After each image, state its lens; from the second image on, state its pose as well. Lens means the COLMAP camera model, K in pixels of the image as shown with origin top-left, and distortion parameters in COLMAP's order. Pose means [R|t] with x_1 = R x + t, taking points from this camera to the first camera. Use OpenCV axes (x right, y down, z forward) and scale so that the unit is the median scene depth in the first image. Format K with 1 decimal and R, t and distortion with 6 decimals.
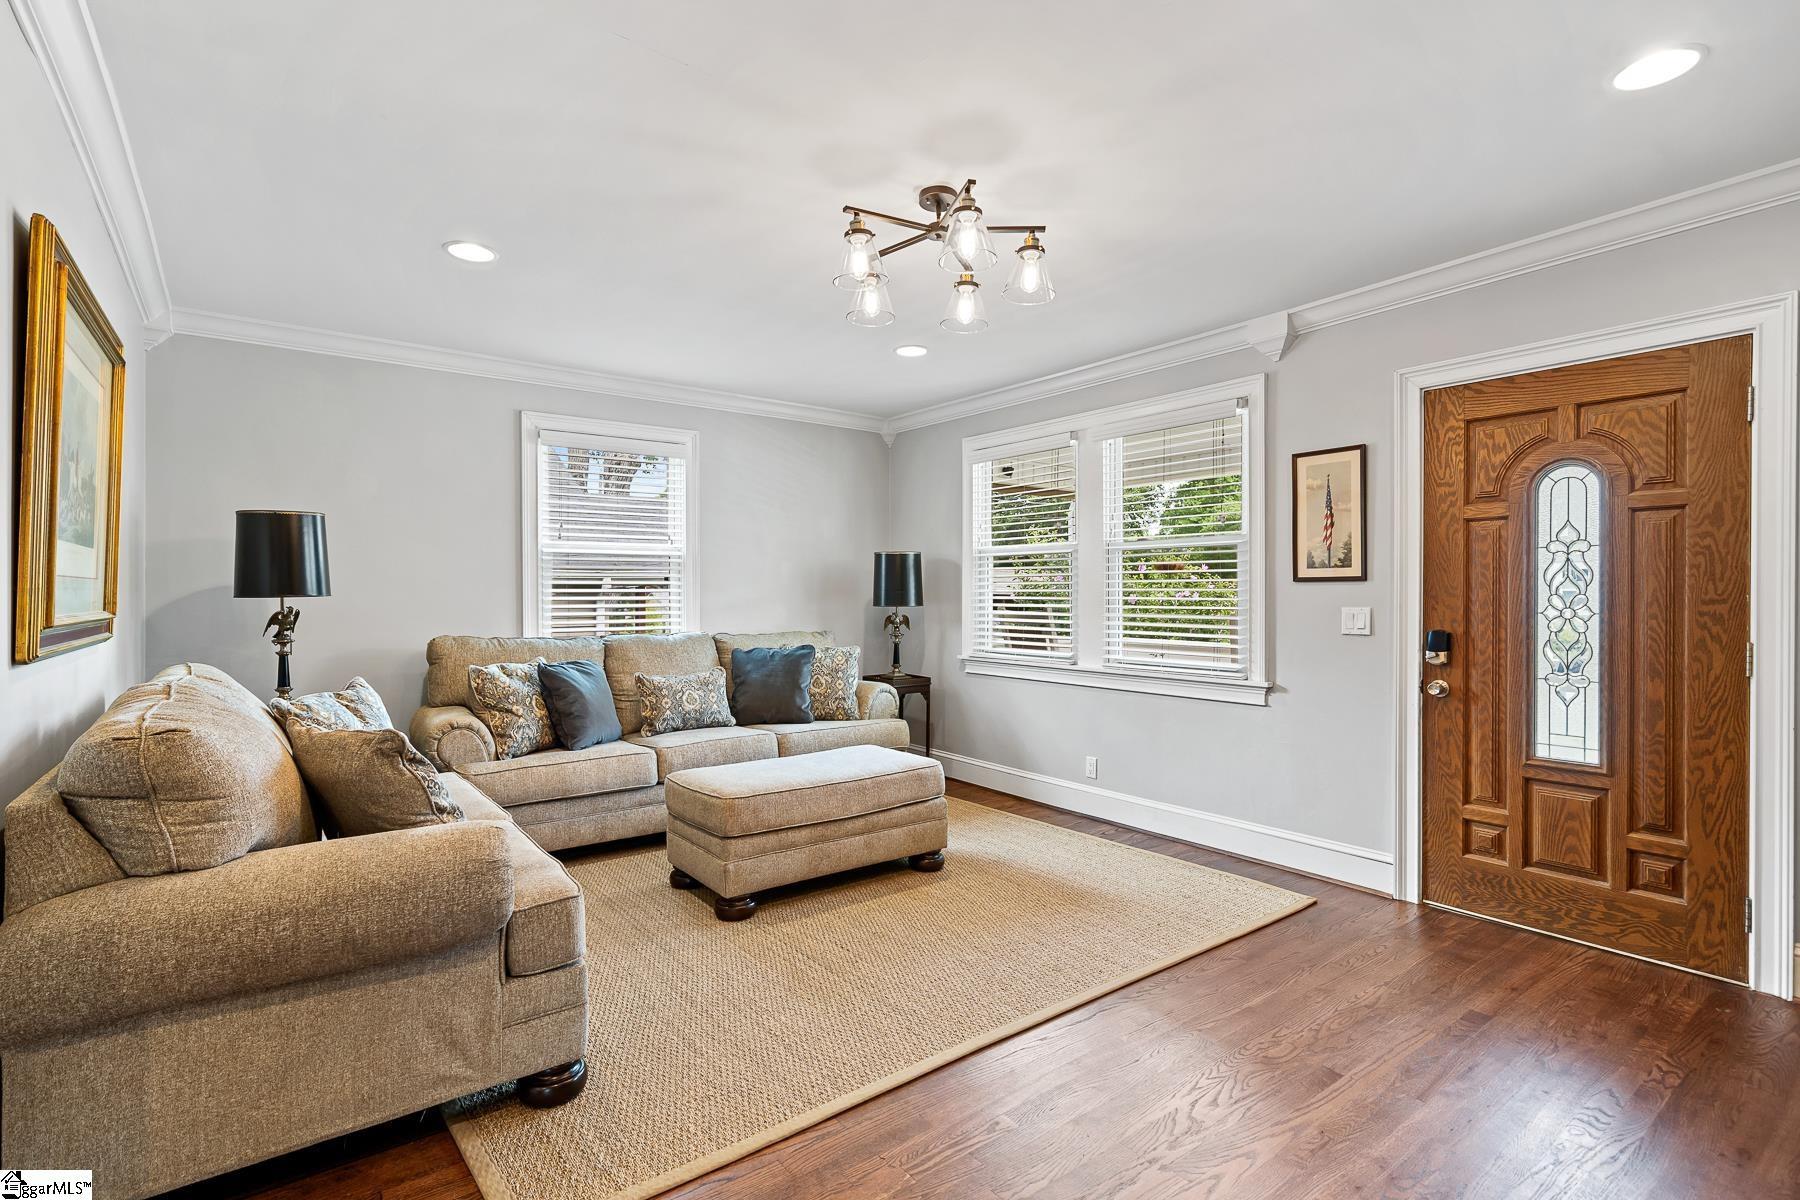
lens RADIAL K [[857.0, 0, 896.7], [0, 857.0, 610.6], [0, 0, 1]] dist [-0.001008, -0.000172]
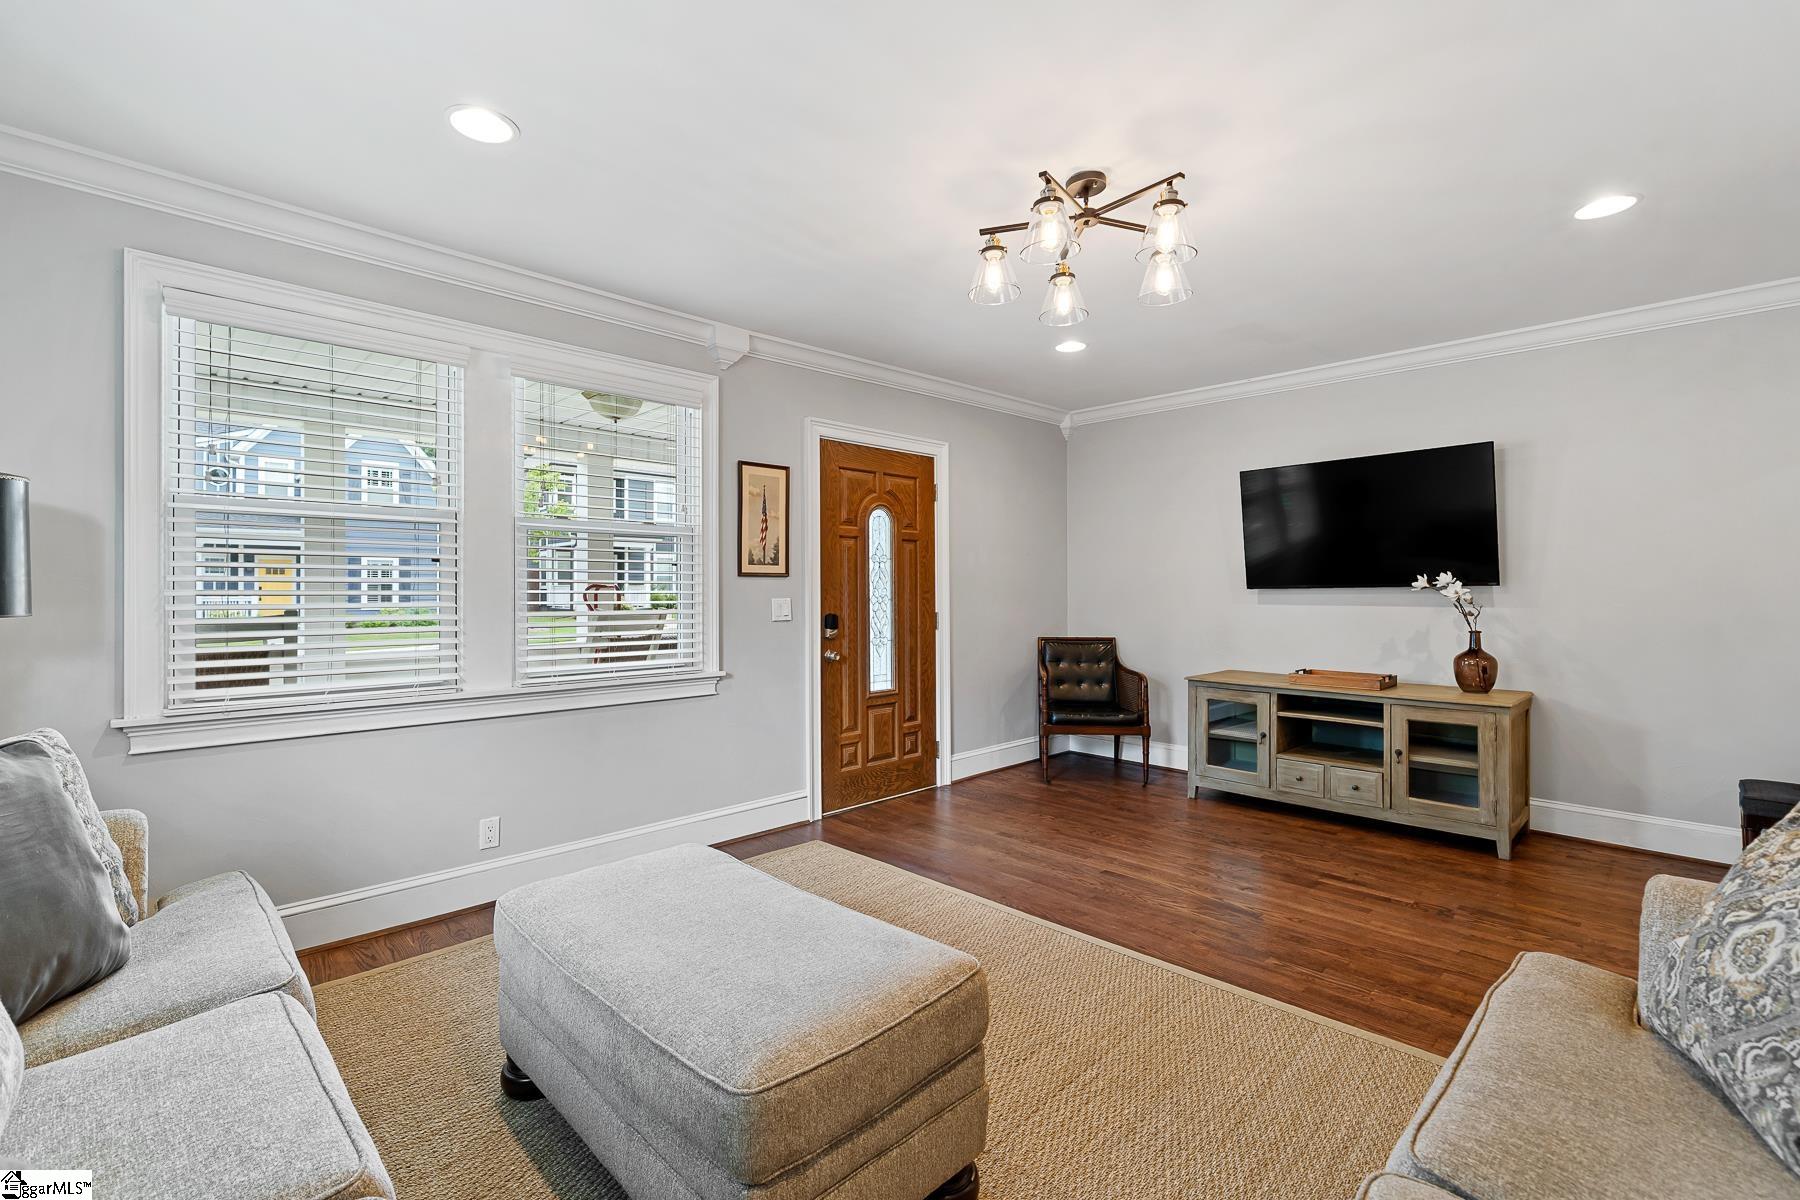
lens RADIAL K [[797.7, 0, 886.1], [0, 797.7, 589.6], [0, 0, 1]] dist [0.000309, -0.000074]
pose [[-0.130201, 0.004760, 0.991476, -0.609001], [0.020275, 0.999792, -0.002138, -0.010990], [-0.991280, 0.019824, -0.130271, 0.998752]]
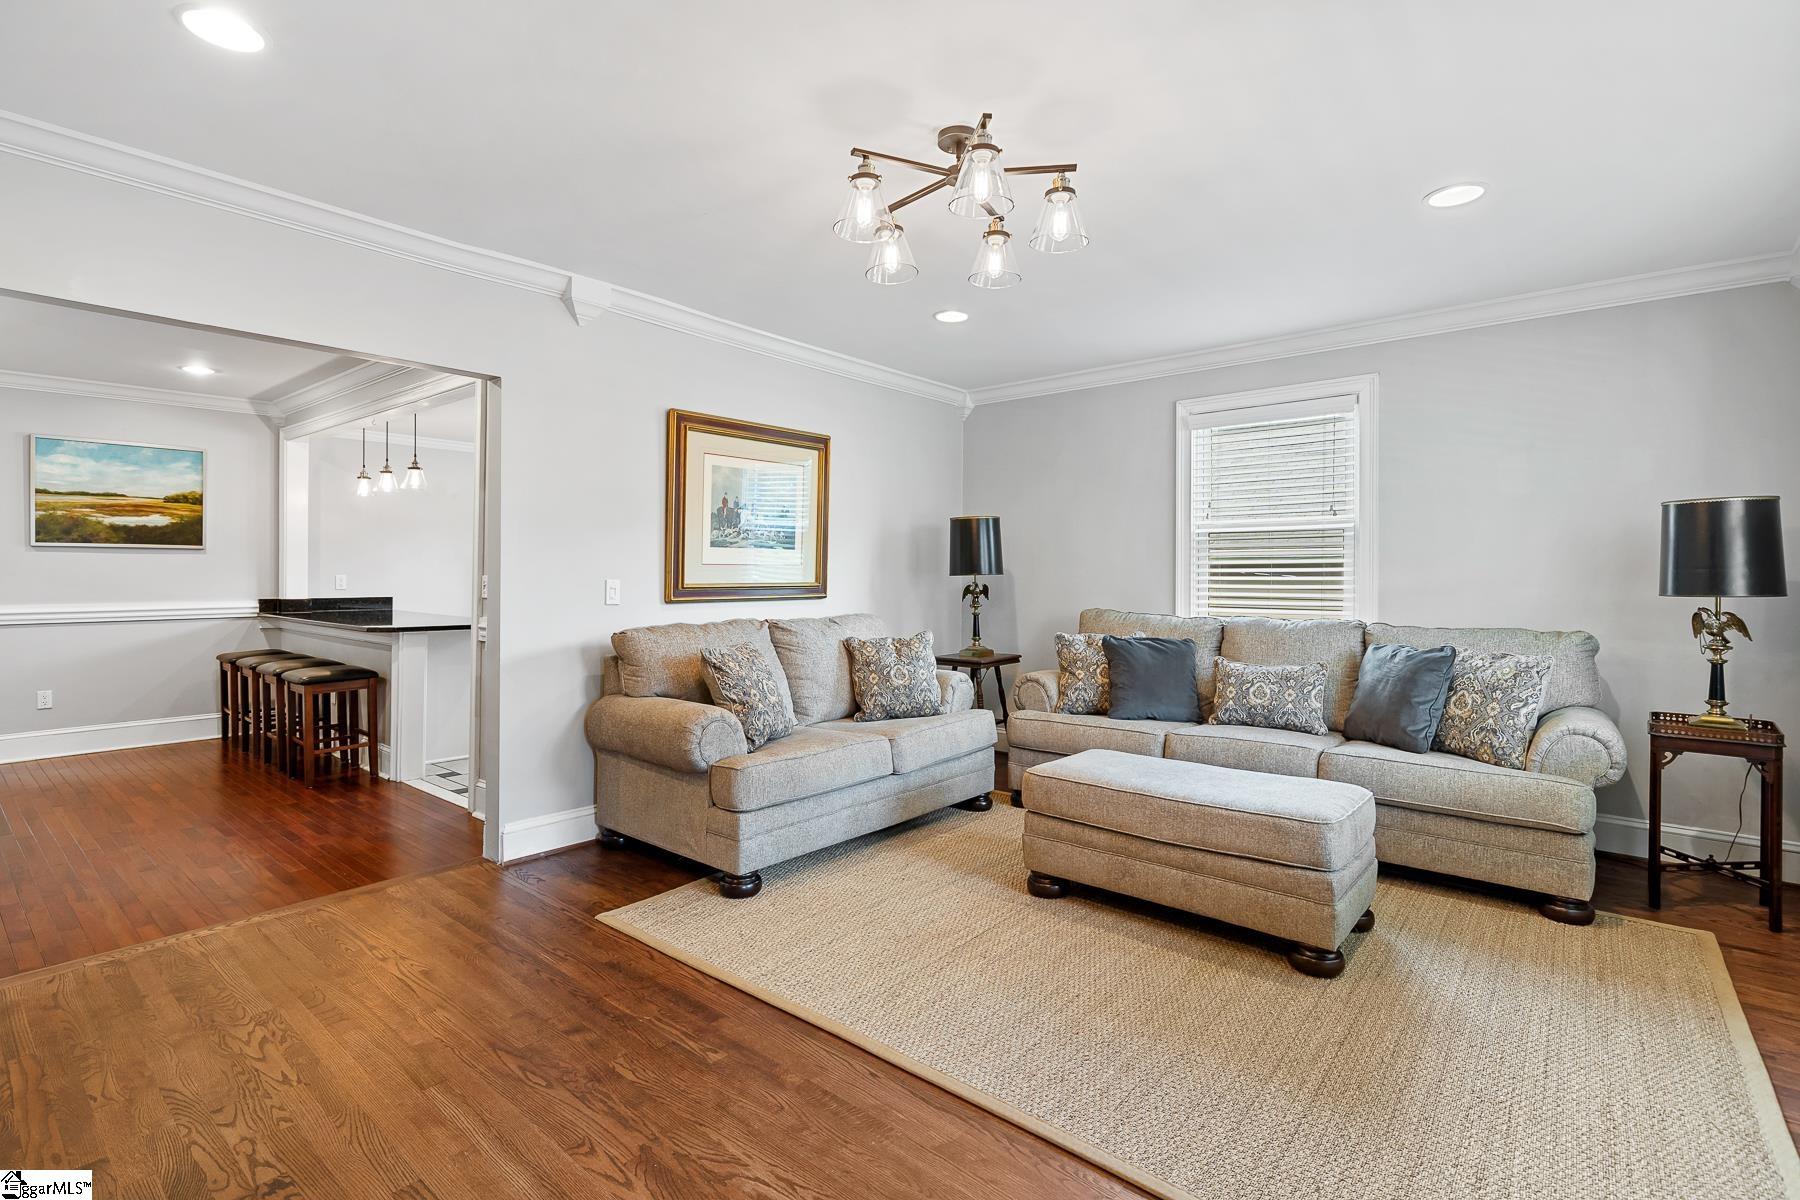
lens RADIAL K [[840.1, 0, 858.6], [0, 840.1, 594.8], [0, 0, 1]] dist [0.012075, 0.000529]
pose [[0.196159, 0.025847, -0.980231, 0.676135], [-0.018984, 0.999565, 0.022558, -0.012369], [0.980388, 0.014184, 0.196565, 0.537219]]
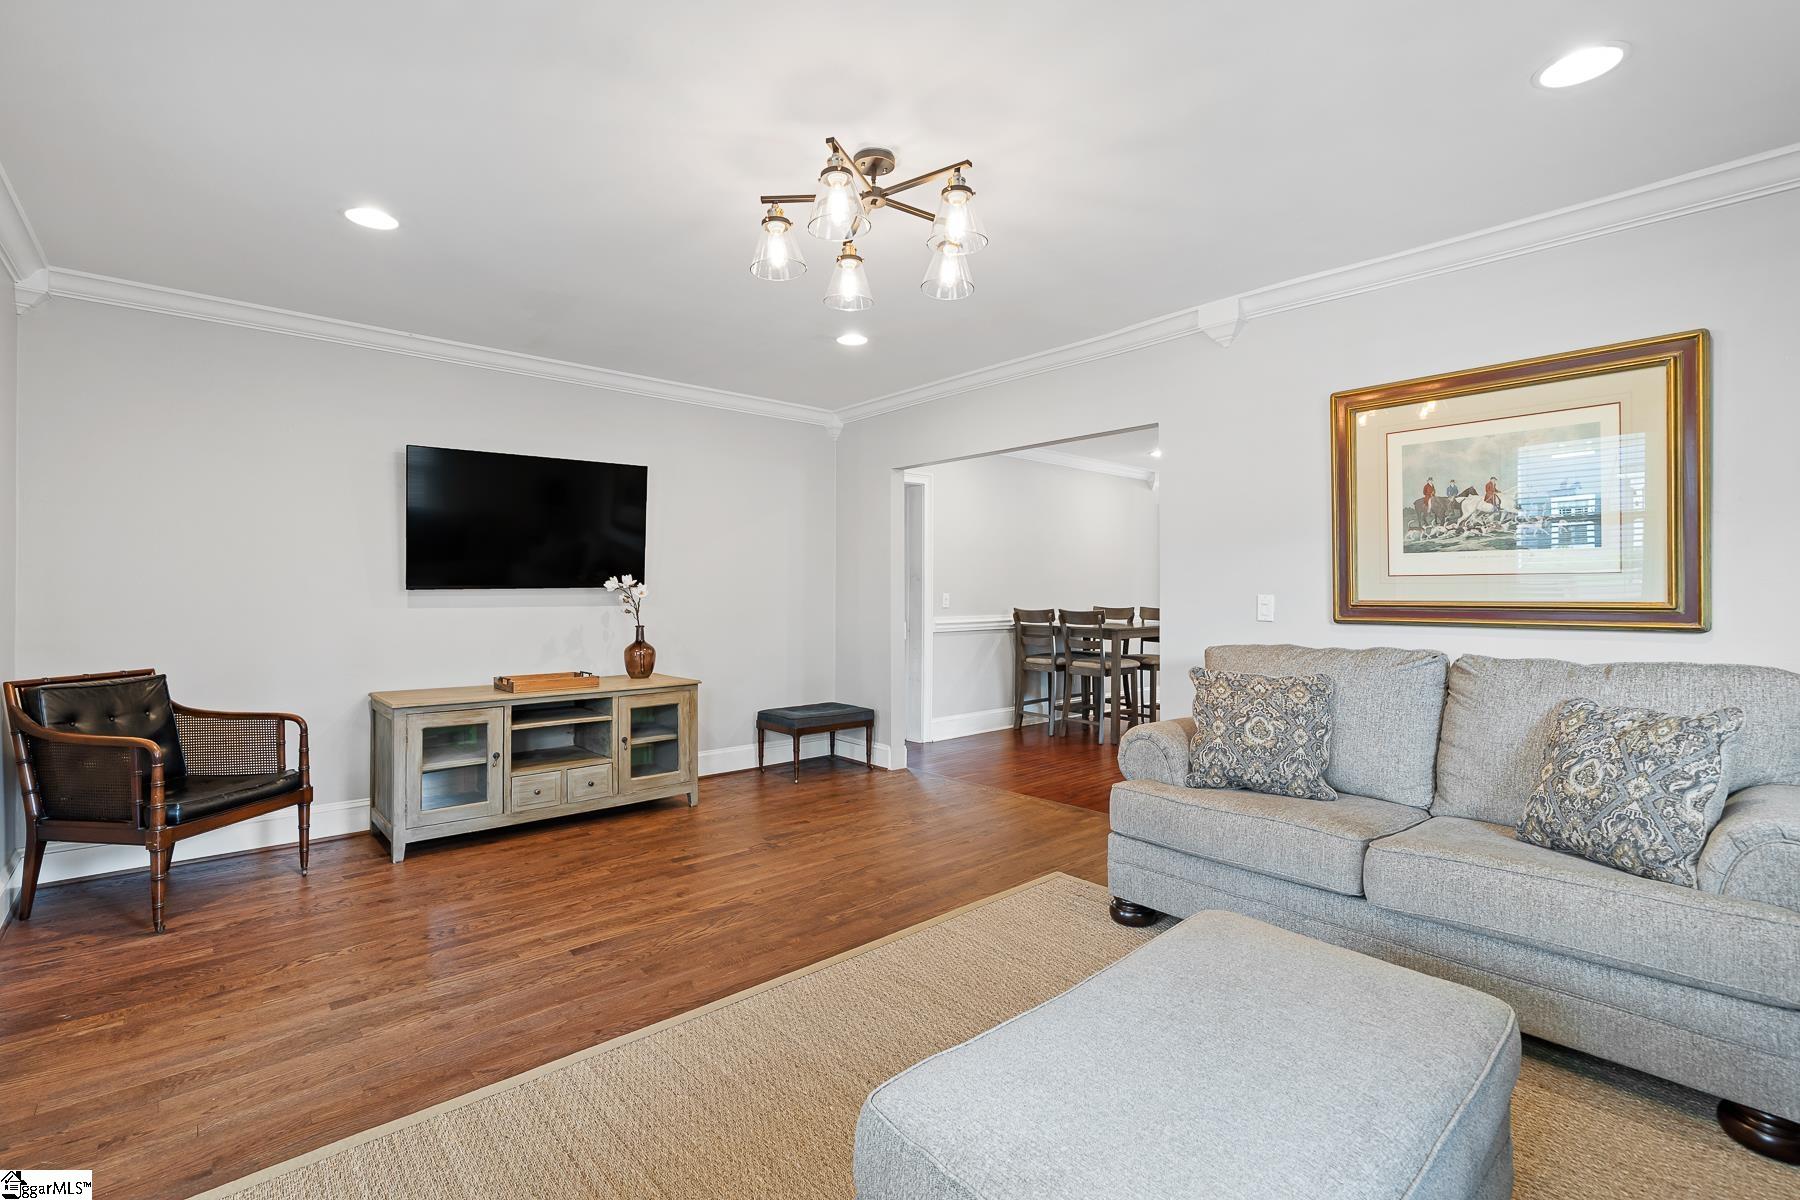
lens RADIAL K [[821.4, 0, 899.0], [0, 821.4, 578.7], [0, 0, 1]] dist [0.000788, -0.000009]
pose [[-0.995361, -0.000882, -0.096209, 0.085250], [-0.001631, 0.999969, 0.007701, -0.027118], [0.096199, 0.007822, -0.995331, 1.421265]]
